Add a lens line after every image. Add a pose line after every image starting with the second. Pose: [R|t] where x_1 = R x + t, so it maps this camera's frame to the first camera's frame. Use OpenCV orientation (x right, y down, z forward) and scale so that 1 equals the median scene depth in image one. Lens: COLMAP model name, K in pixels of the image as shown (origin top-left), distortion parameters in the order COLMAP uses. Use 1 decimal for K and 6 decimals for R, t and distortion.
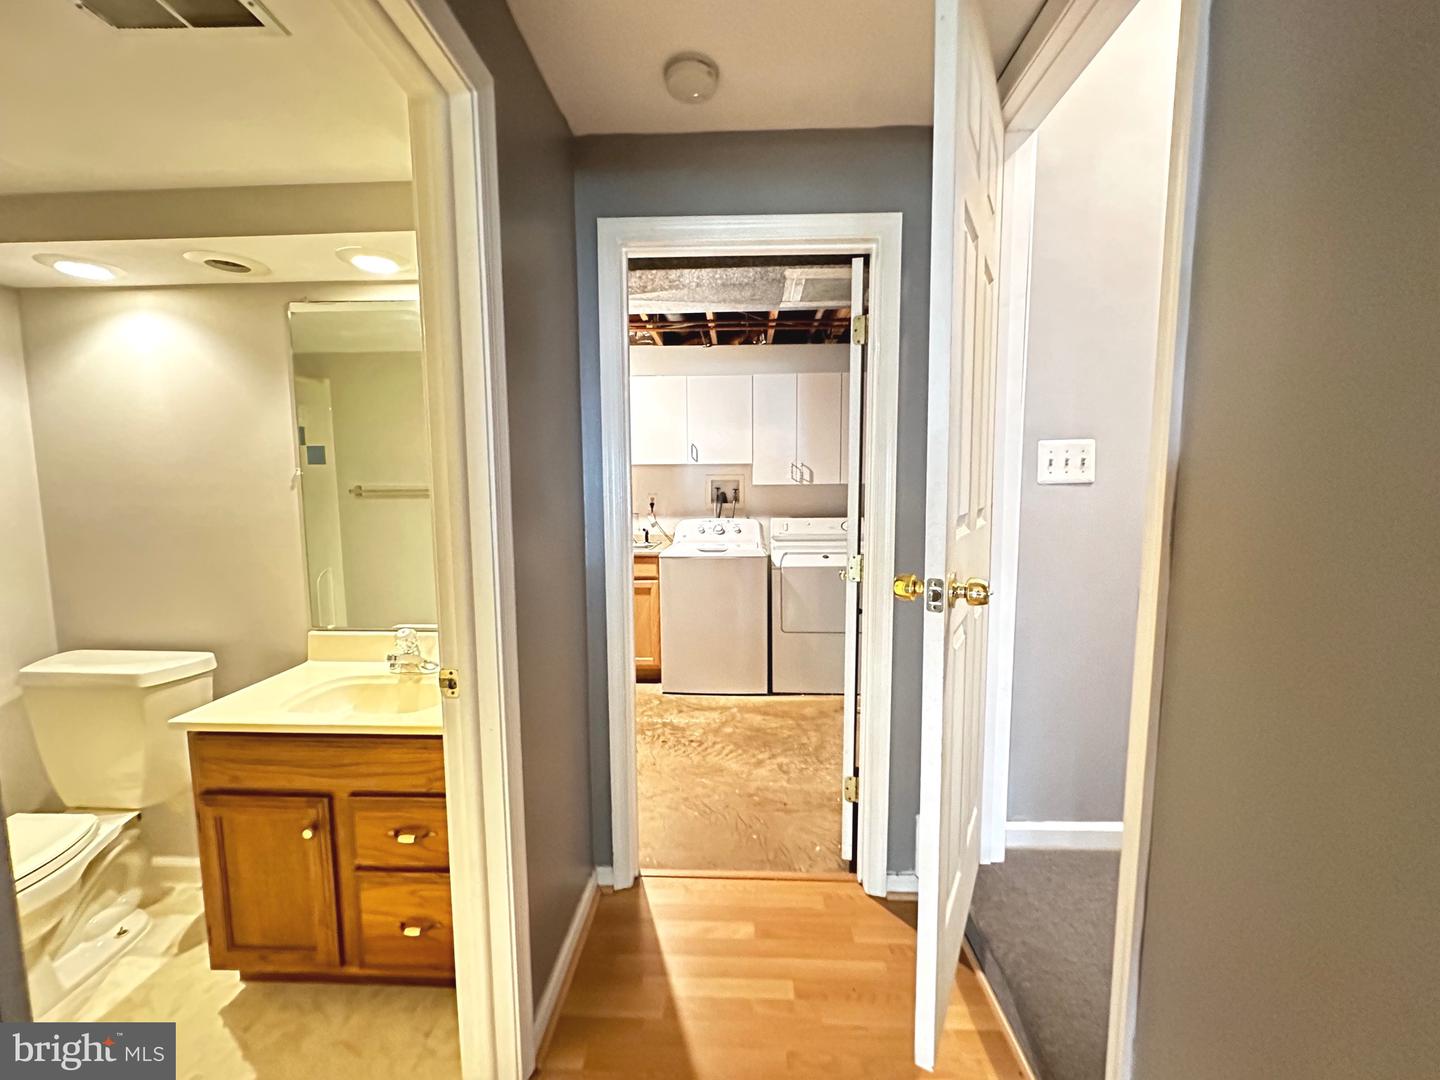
lens RADIAL K [[573.8, 0, 720.0], [0, 573.8, 540.0], [0, 0, 1]] dist [-0.001977, 0.000089]
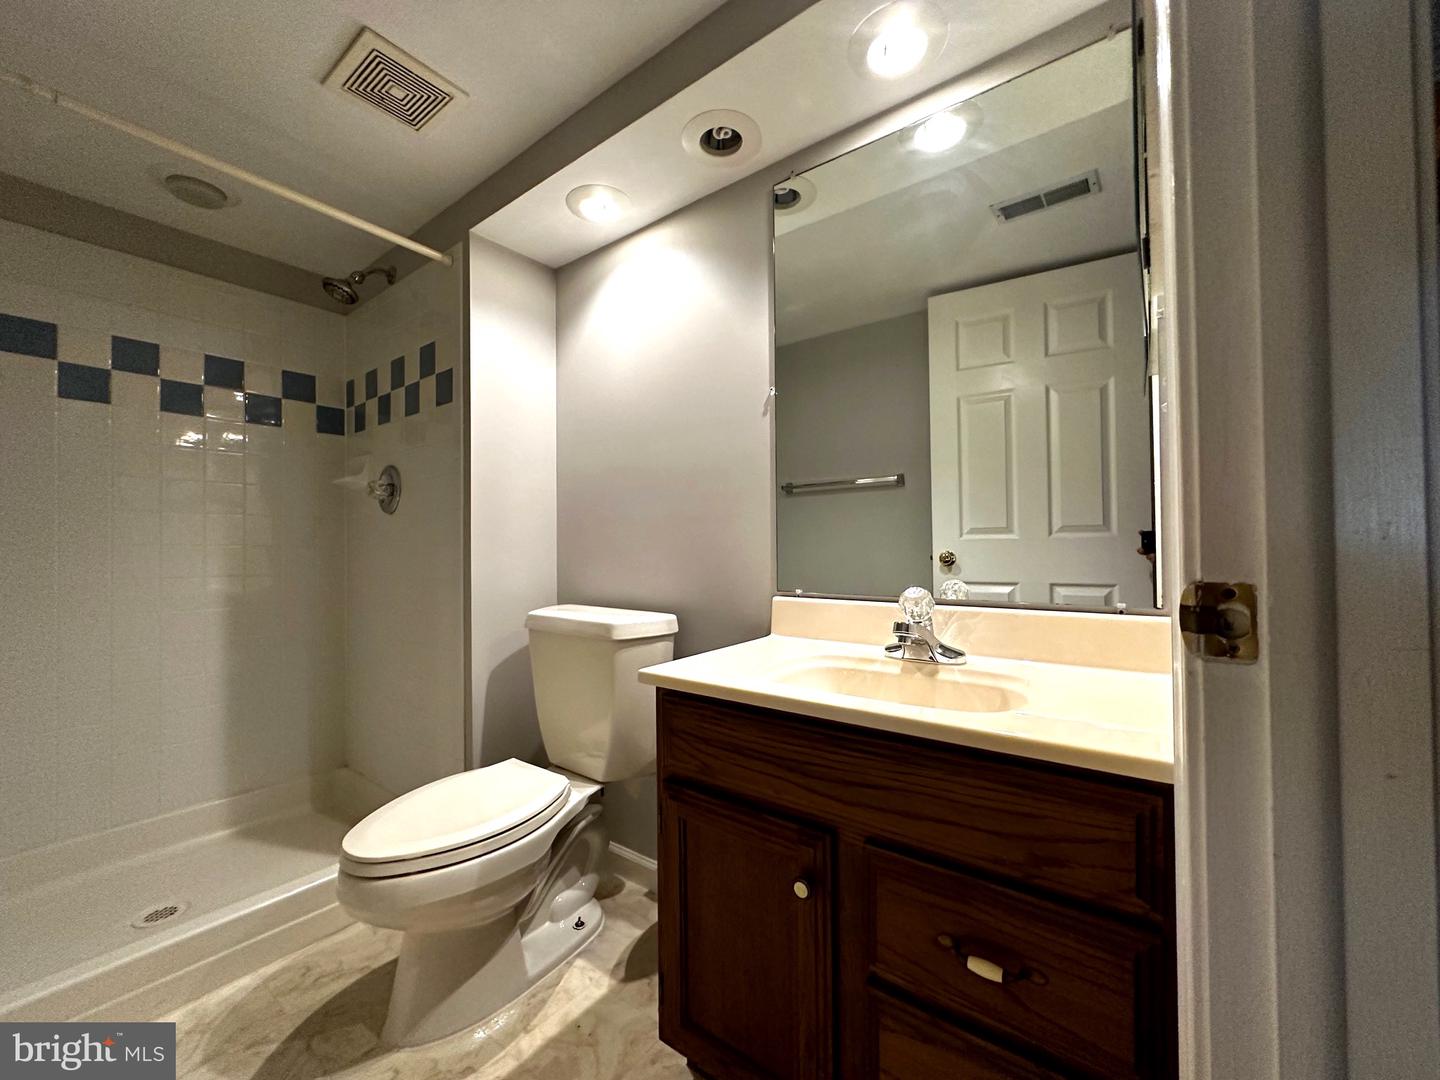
lens RADIAL K [[573.8, 0, 720.0], [0, 573.8, 540.0], [0, 0, 1]] dist [-0.001977, 0.000089]
pose [[0.819809, -0.010176, -0.572546, -0.381346], [-0.049635, 0.994816, -0.088753, 0.179045], [0.570482, 0.101179, 0.815054, 0.368511]]
